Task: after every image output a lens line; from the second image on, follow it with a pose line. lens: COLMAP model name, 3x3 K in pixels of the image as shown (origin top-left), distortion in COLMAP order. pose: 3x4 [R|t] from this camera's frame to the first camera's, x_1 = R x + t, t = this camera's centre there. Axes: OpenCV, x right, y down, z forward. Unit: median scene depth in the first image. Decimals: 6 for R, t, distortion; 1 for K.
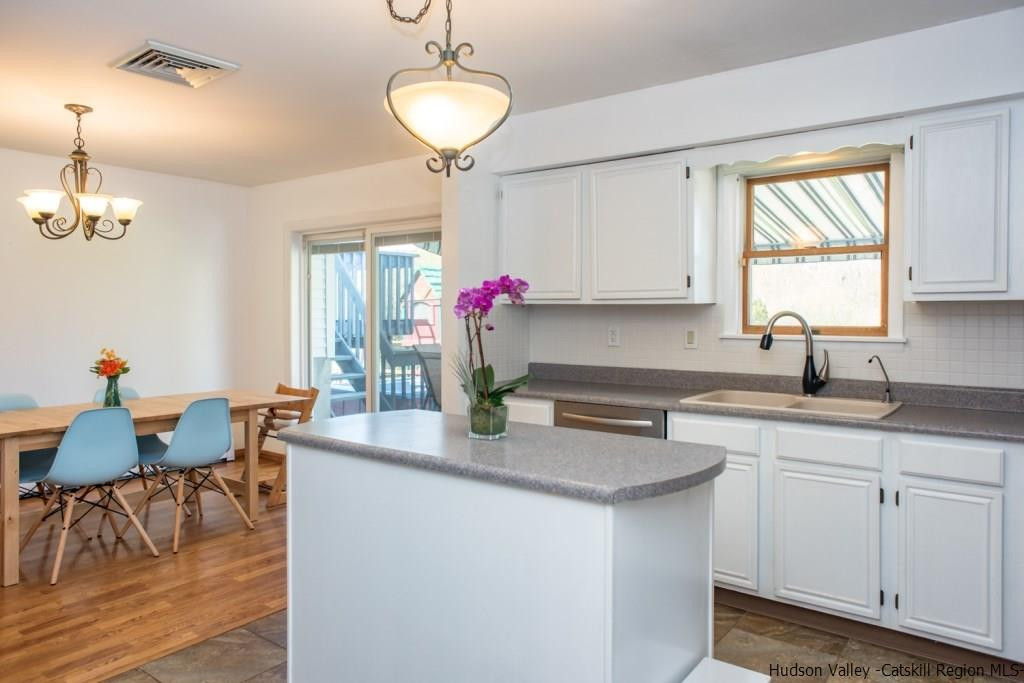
lens RADIAL K [[708.9, 0, 509.6], [0, 708.9, 323.6], [0, 0, 1]] dist [-0.002262, 0.001769]
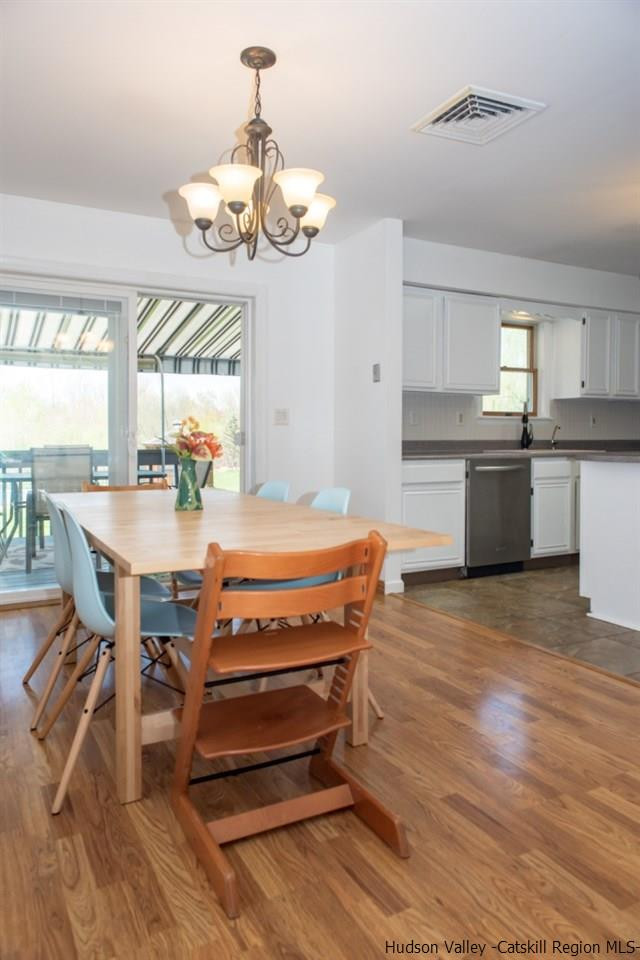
lens RADIAL K [[664.6, 0, 320.0], [0, 664.6, 480.0], [0, 0, 1]] dist [-0.002262, 0.001769]
pose [[0.412985, -0.066316, 0.908320, -1.341031], [0.011892, 0.997653, 0.067431, 0.060053], [-0.910660, -0.017046, 0.412805, 0.784137]]
